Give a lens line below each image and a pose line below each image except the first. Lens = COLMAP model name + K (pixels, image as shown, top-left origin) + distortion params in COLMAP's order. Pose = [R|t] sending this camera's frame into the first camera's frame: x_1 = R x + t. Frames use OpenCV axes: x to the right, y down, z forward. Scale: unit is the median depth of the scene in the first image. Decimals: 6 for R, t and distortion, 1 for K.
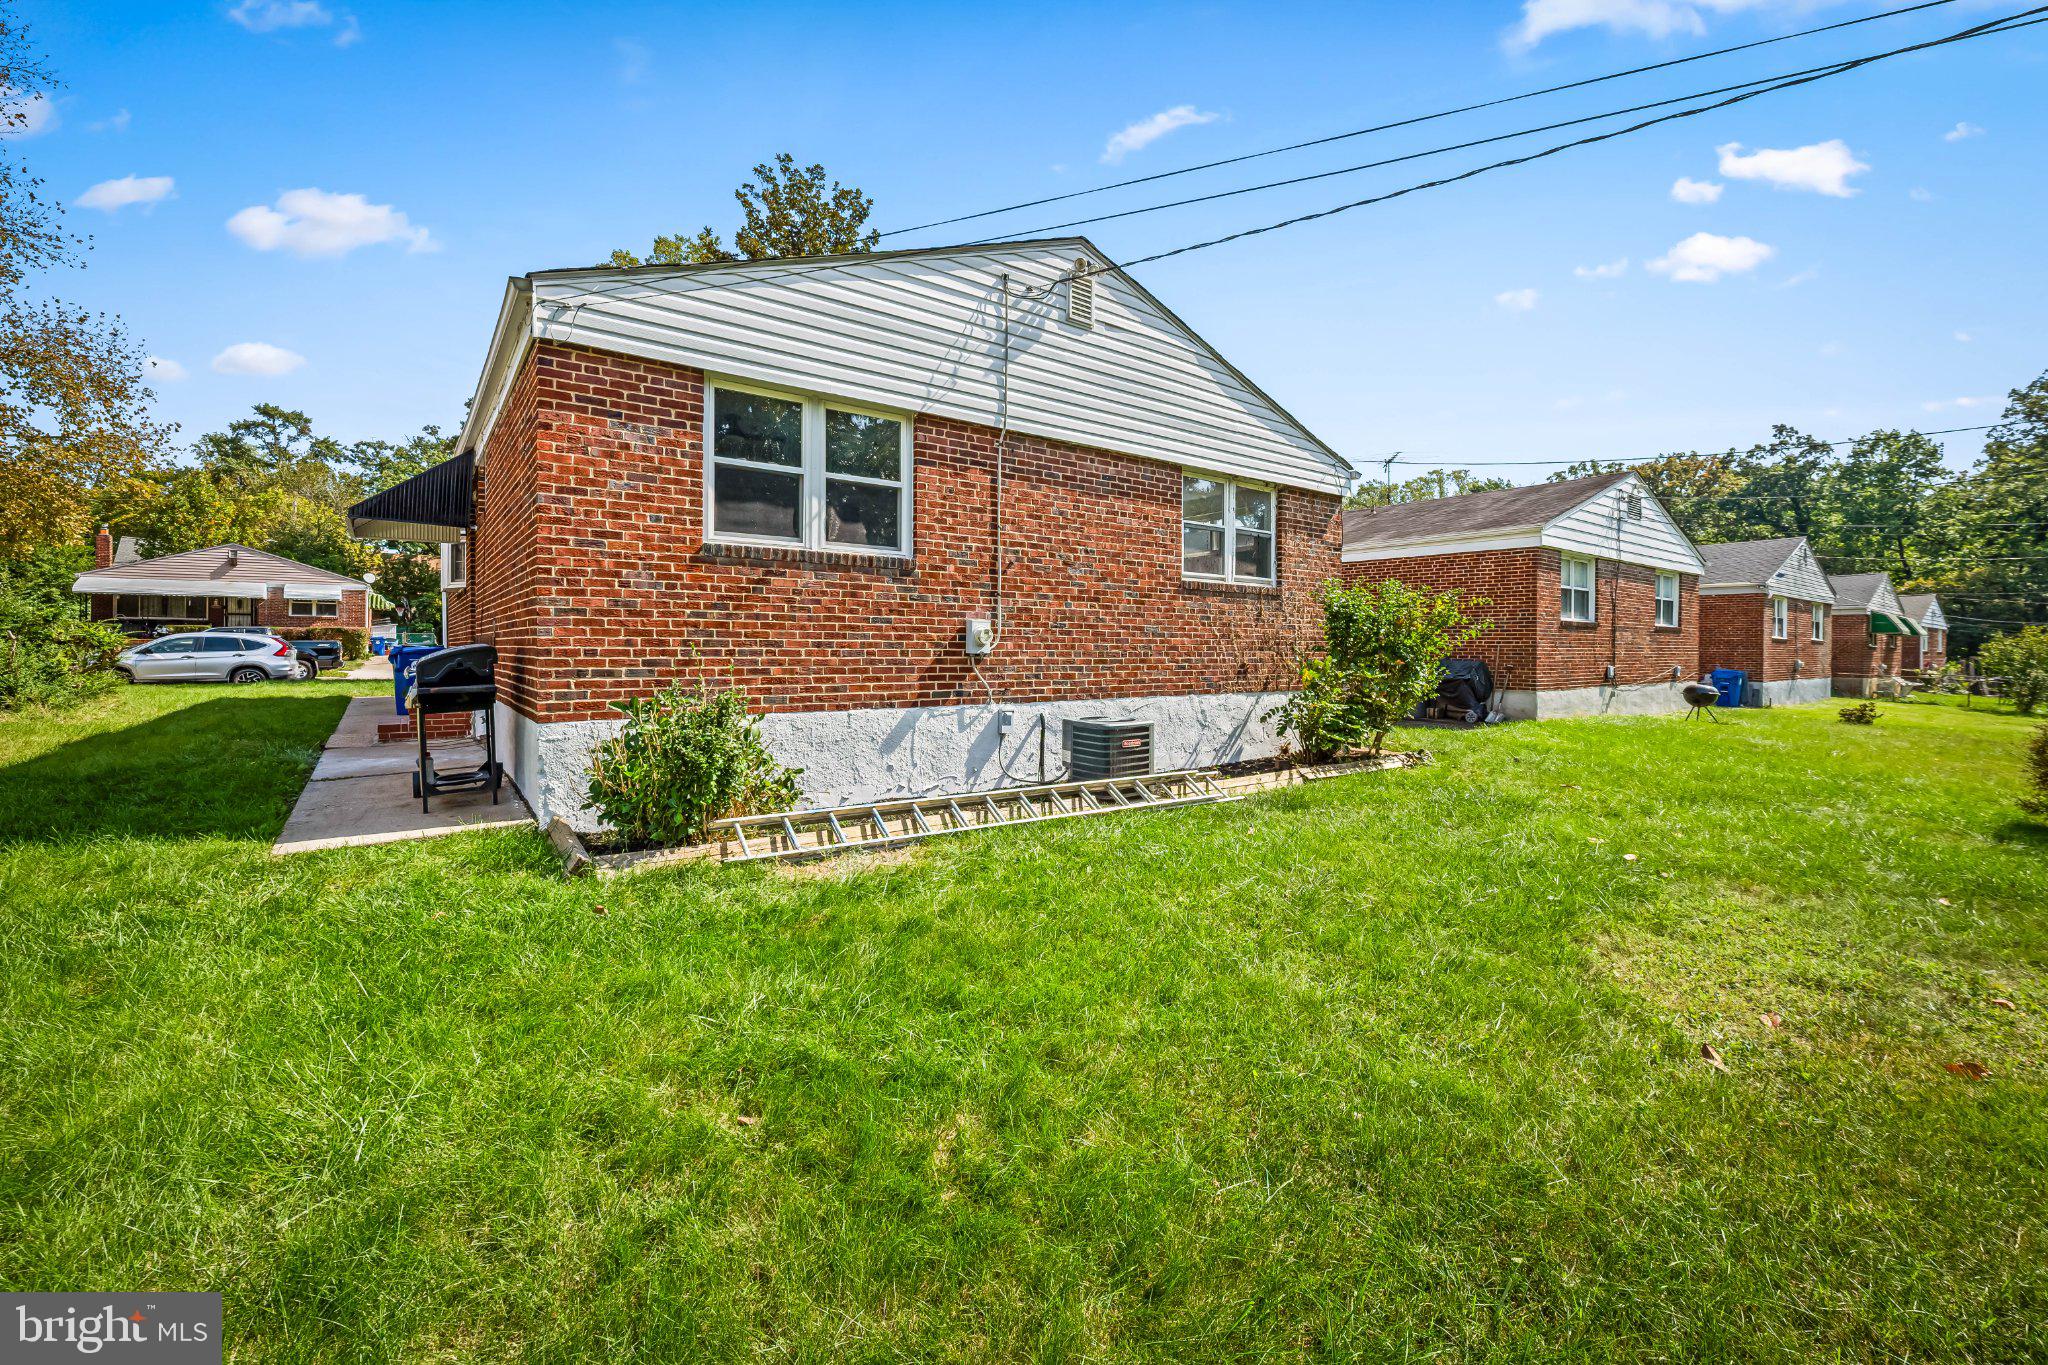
lens RADIAL K [[838.3, 0, 1078.0], [0, 838.3, 644.1], [0, 0, 1]] dist [-0.003205, -0.000297]
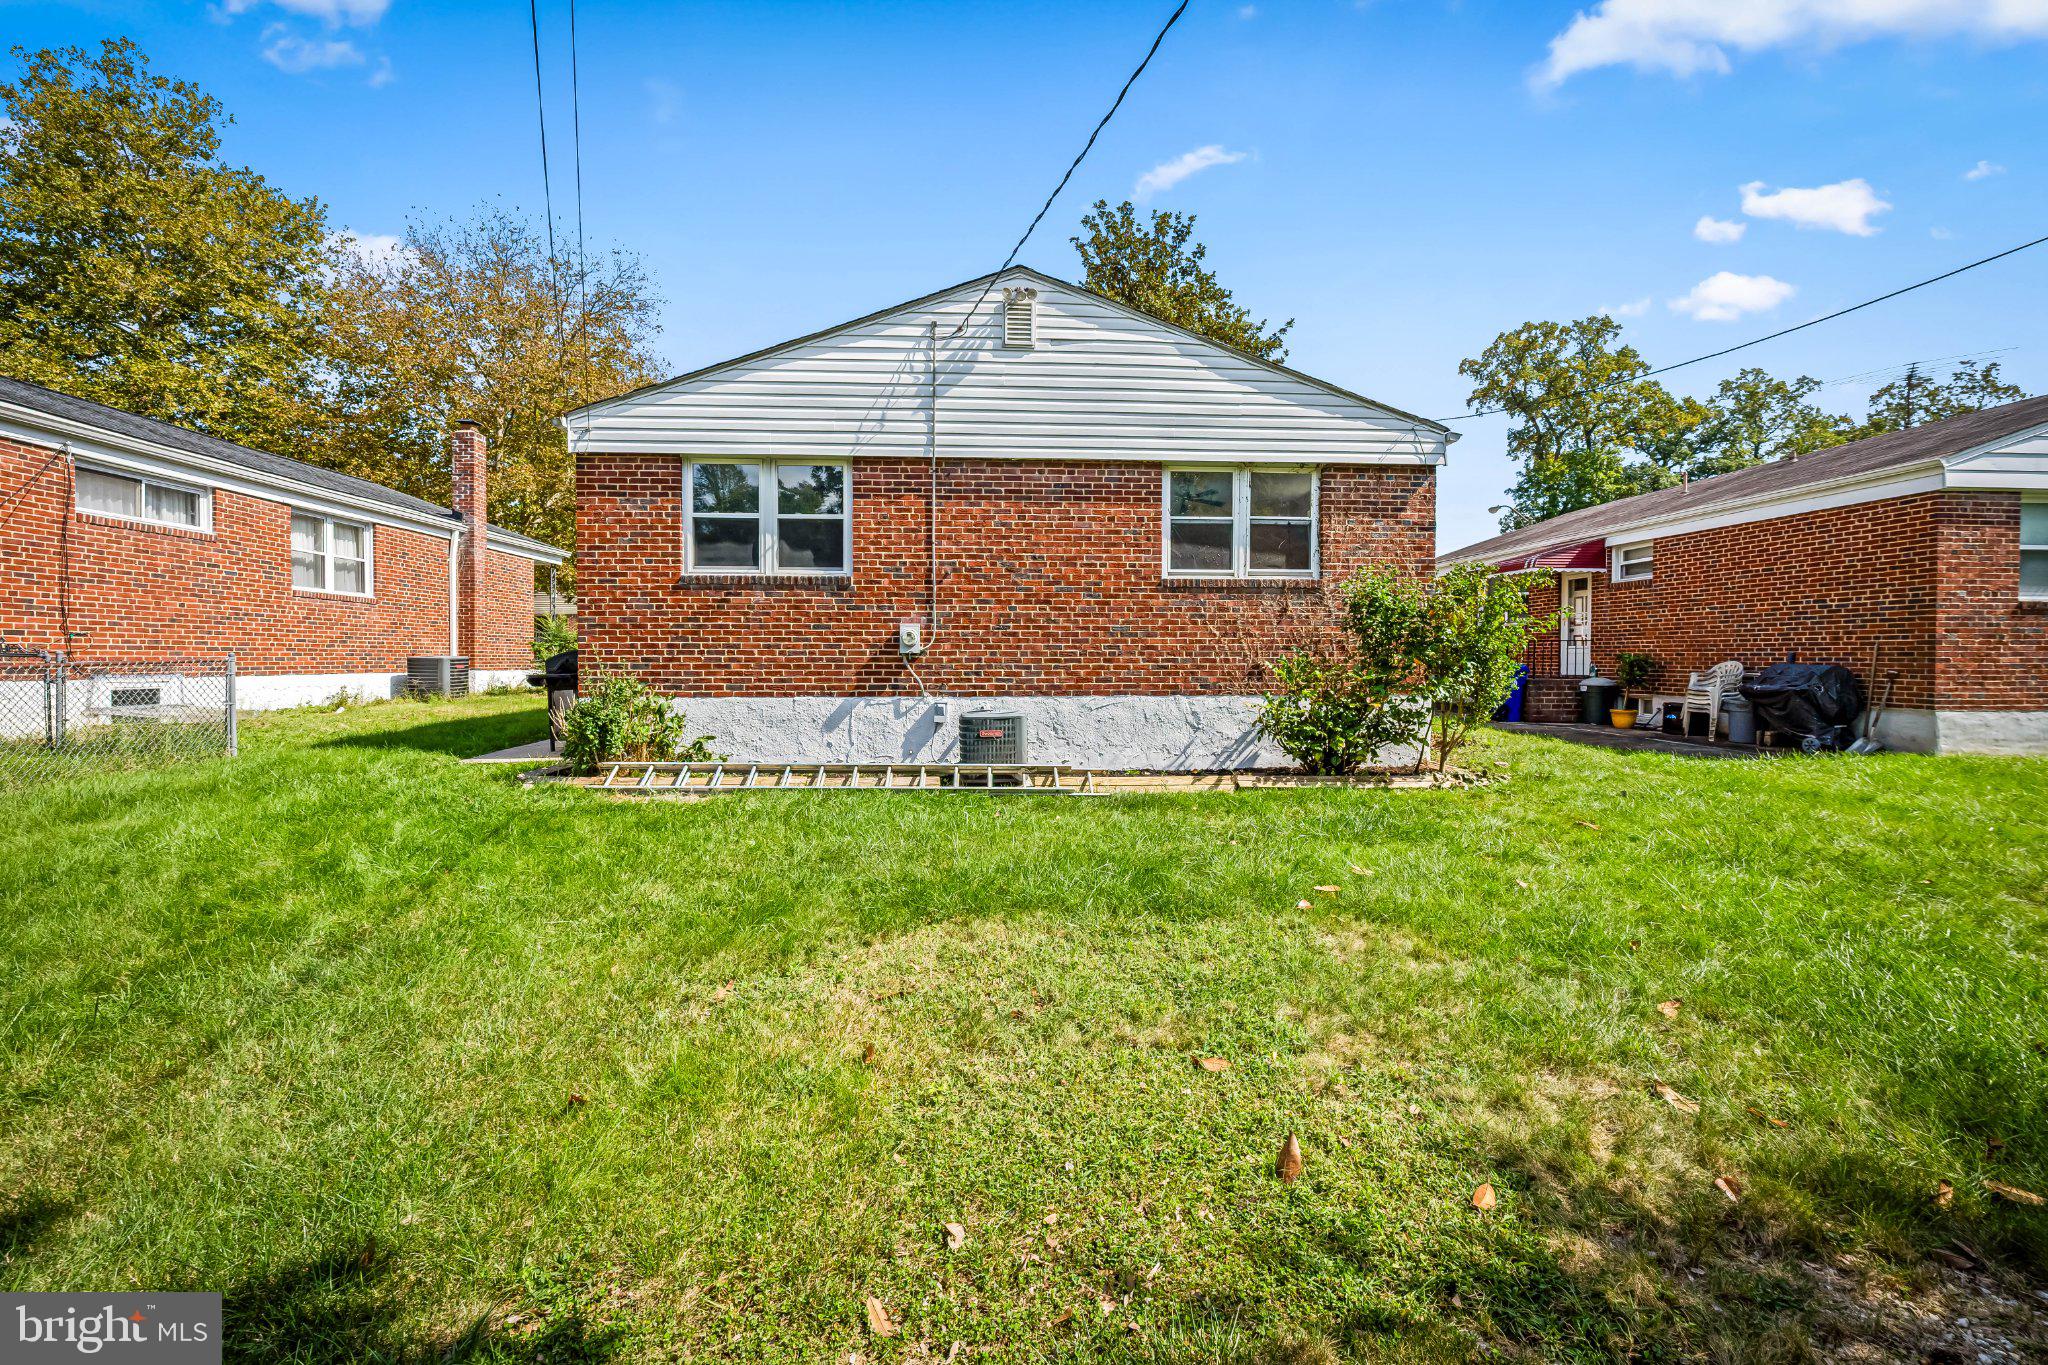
lens RADIAL K [[838.5, 0, 1024.7], [0, 838.5, 660.6], [0, 0, 1]] dist [-0.003227, -0.000118]
pose [[0.828656, -0.000723, -0.559758, 0.661409], [0.007234, 0.999929, 0.009417, 0.011693], [0.559712, -0.011853, 0.828603, 0.115952]]
